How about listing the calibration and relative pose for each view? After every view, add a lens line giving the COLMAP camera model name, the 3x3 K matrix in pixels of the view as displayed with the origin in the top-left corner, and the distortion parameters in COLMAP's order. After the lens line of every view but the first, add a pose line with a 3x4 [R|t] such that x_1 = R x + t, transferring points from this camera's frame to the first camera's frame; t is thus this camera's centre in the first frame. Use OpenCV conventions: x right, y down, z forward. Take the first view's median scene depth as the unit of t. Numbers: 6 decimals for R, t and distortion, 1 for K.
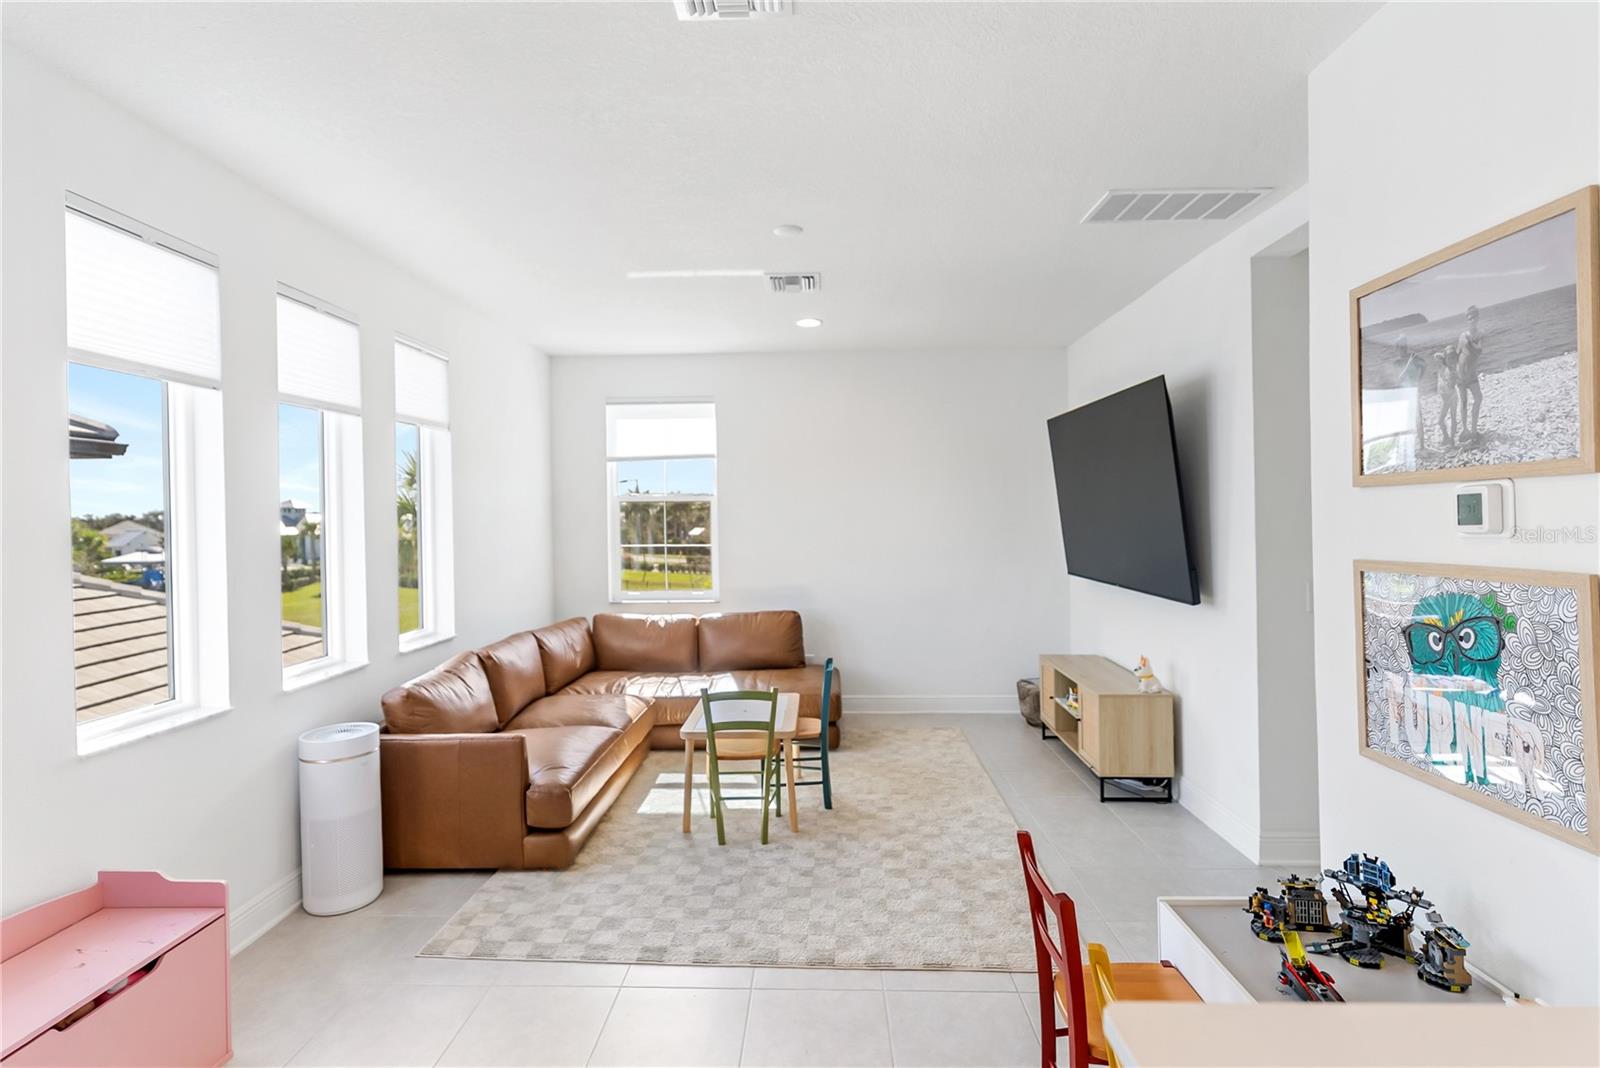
lens RADIAL K [[751.9, 0, 796.9], [0, 751.9, 520.3], [0, 0, 1]] dist [-0.000292, 0.000034]
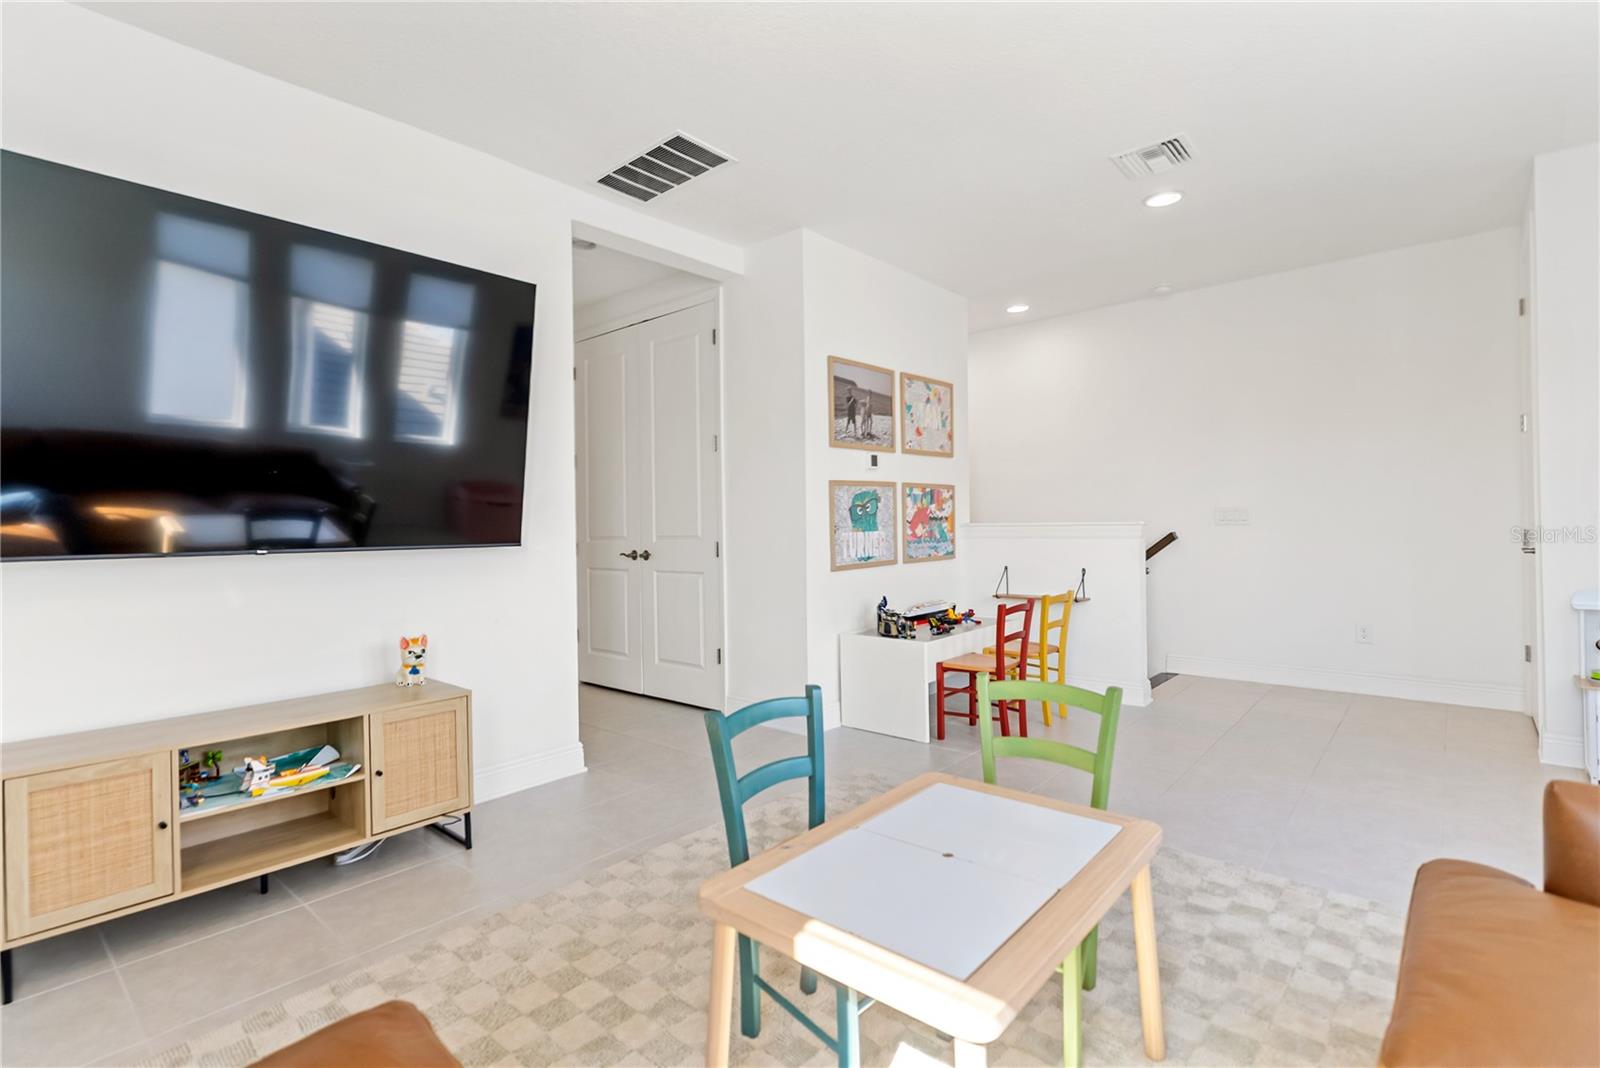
lens RADIAL K [[751.9, 0, 796.1], [0, 751.9, 531.9], [0, 0, 1]] dist [-0.000292, 0.000034]
pose [[-0.766971, 0.037486, 0.640586, -0.650013], [0.040794, 0.999121, -0.009625, 0.256010], [-0.640384, 0.018750, -0.767826, 3.209257]]
